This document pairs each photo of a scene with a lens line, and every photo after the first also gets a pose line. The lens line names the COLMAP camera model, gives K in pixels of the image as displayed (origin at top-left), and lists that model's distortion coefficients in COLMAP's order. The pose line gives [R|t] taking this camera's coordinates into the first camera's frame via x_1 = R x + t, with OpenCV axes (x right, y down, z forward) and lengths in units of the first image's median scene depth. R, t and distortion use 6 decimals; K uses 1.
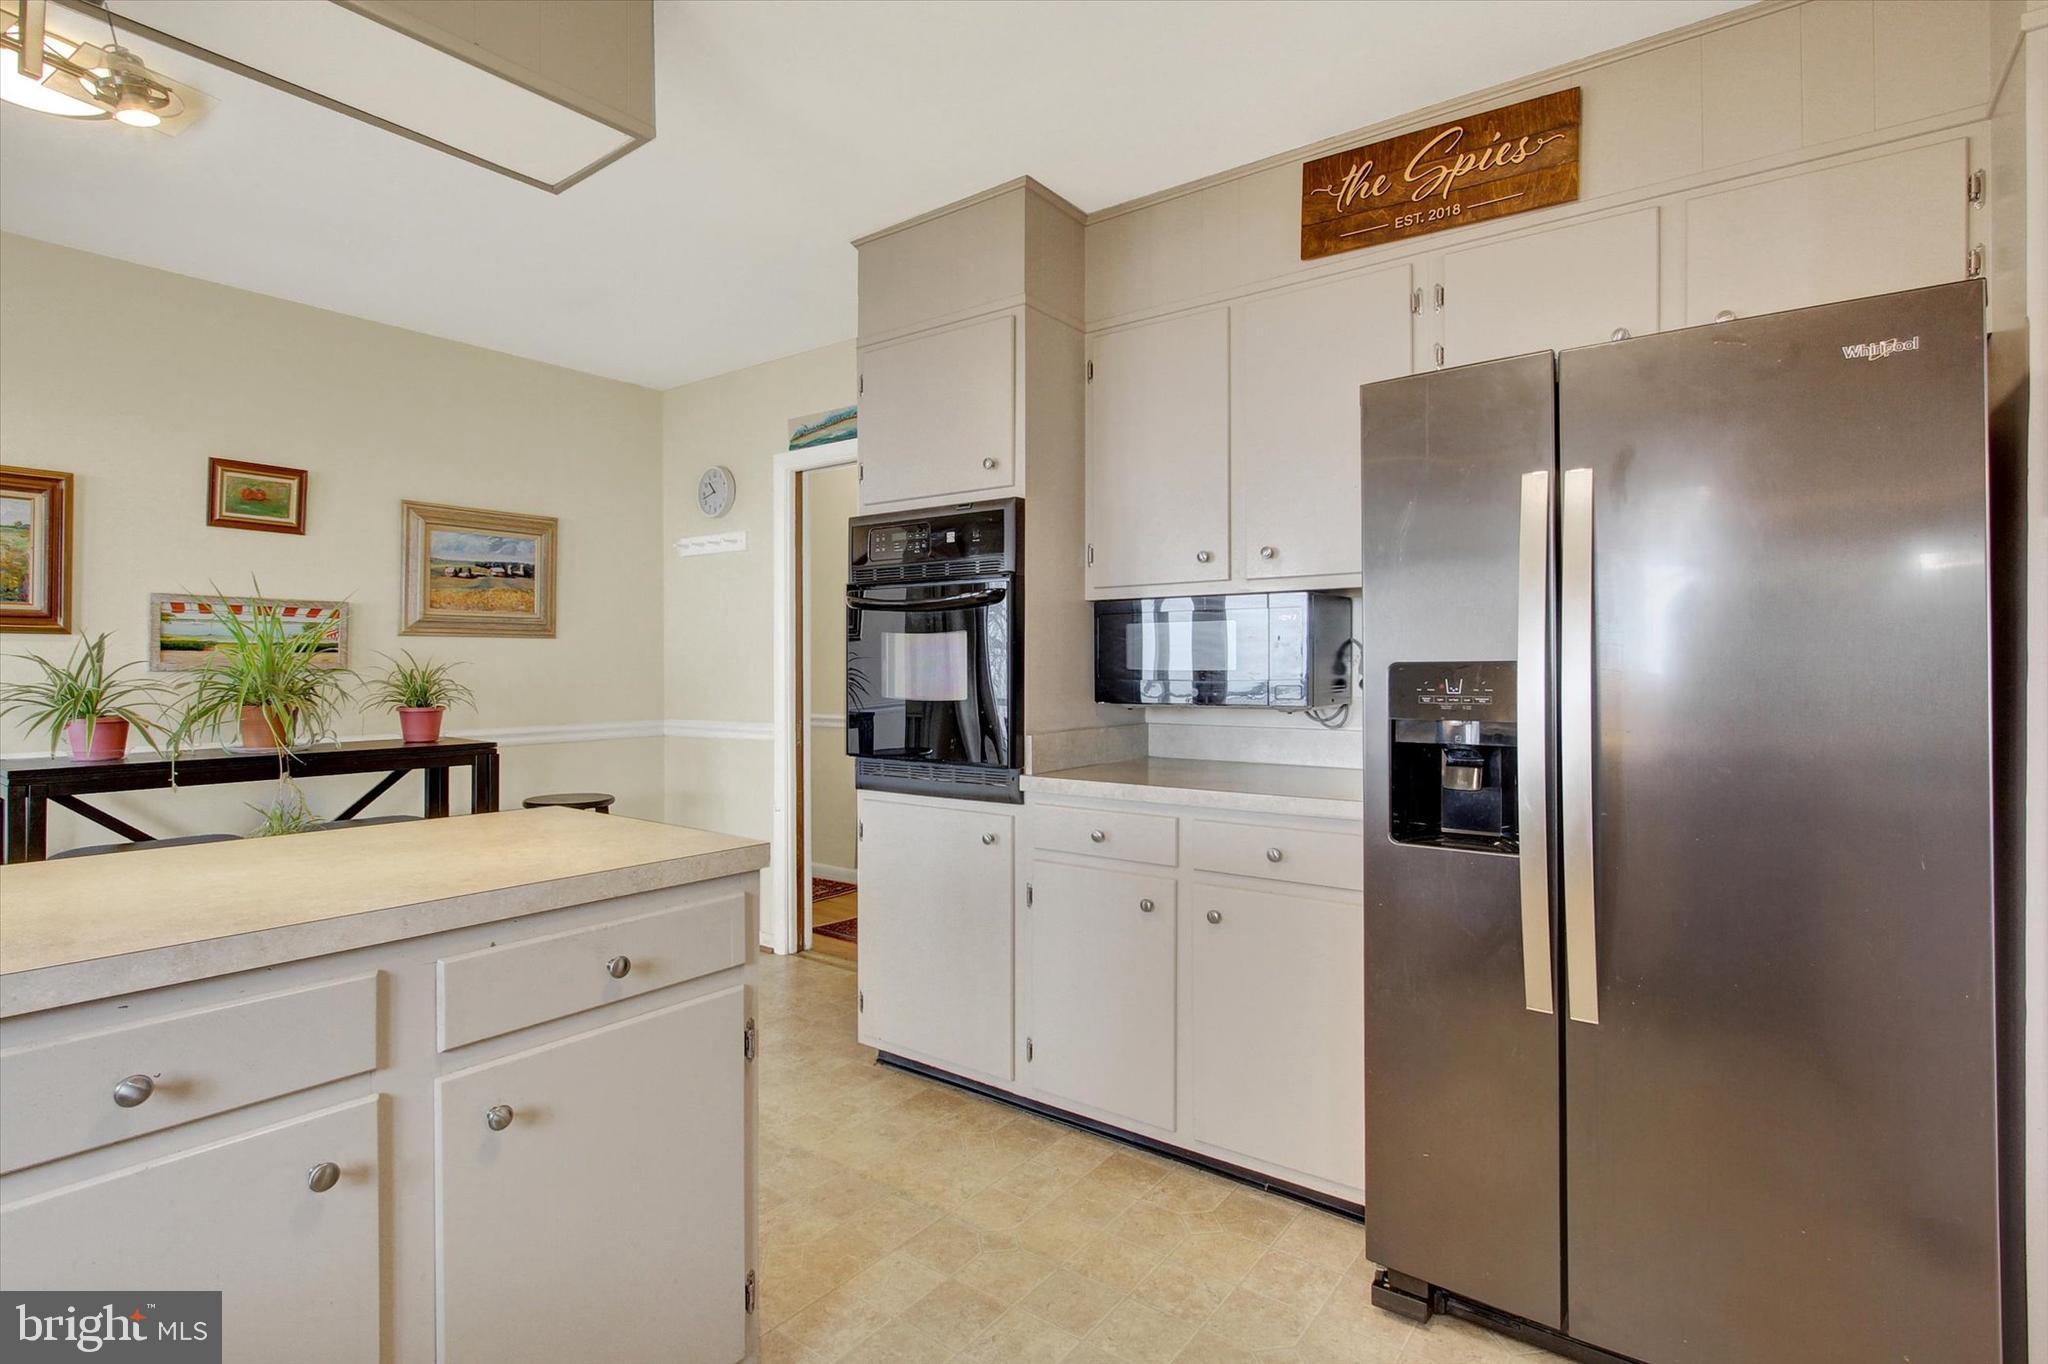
lens RADIAL K [[975.5, 0, 1032.4], [0, 975.5, 670.9], [0, 0, 1]] dist [-0.013522, 0.001110]
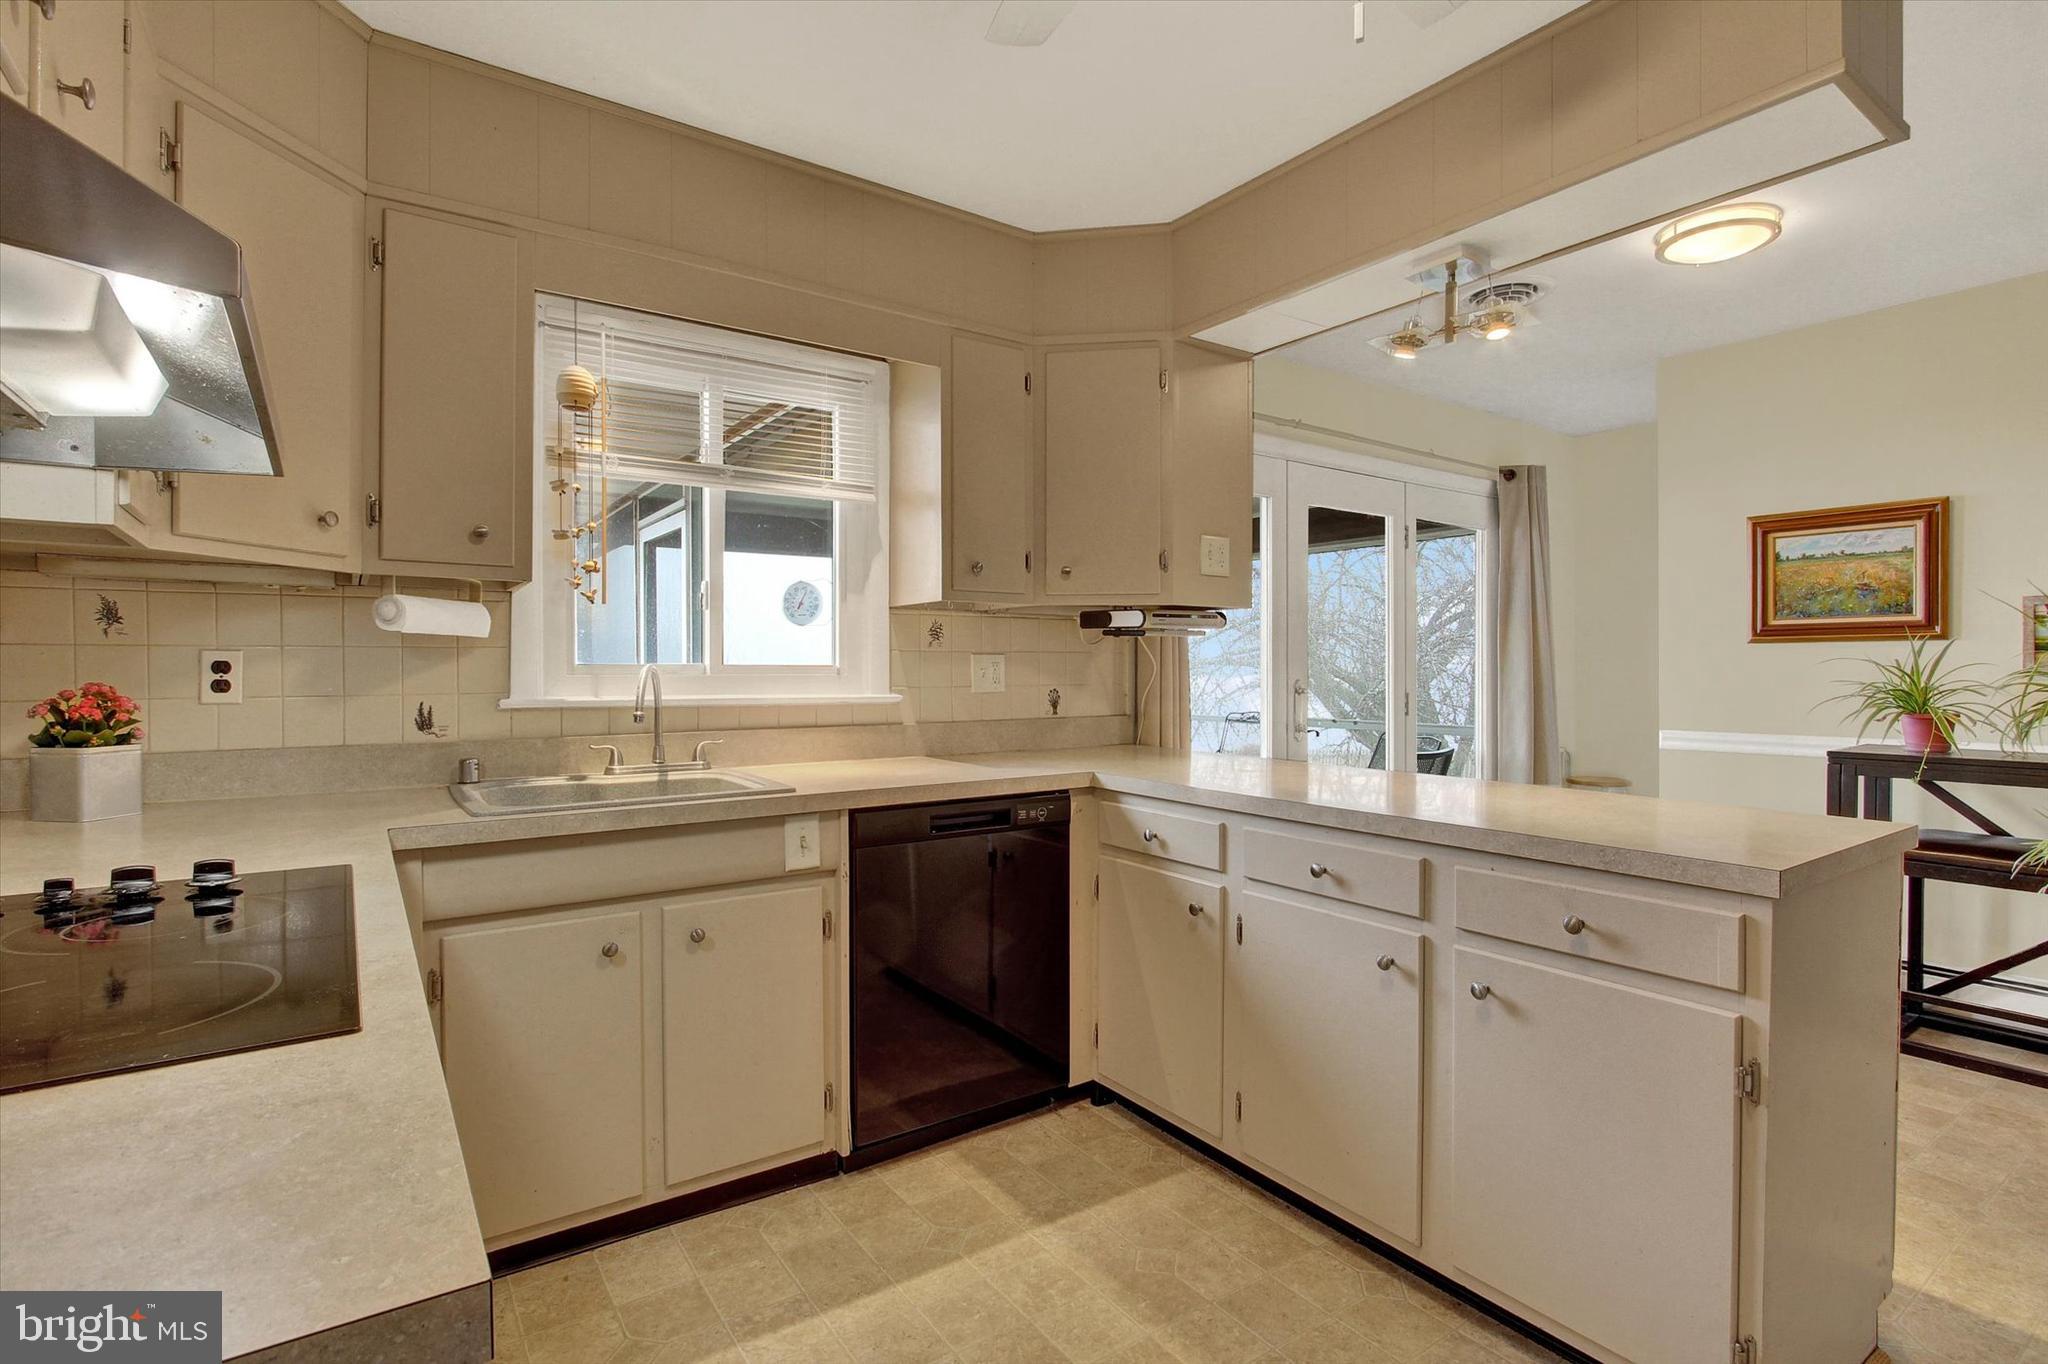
lens RADIAL K [[975.5, 0, 1032.4], [0, 975.5, 670.9], [0, 0, 1]] dist [-0.013522, 0.001110]
pose [[-0.328142, 0.002691, -0.944625, 0.430773], [-0.005830, 0.999971, 0.004874, -0.000875], [0.944611, 0.007106, -0.328116, 0.374040]]
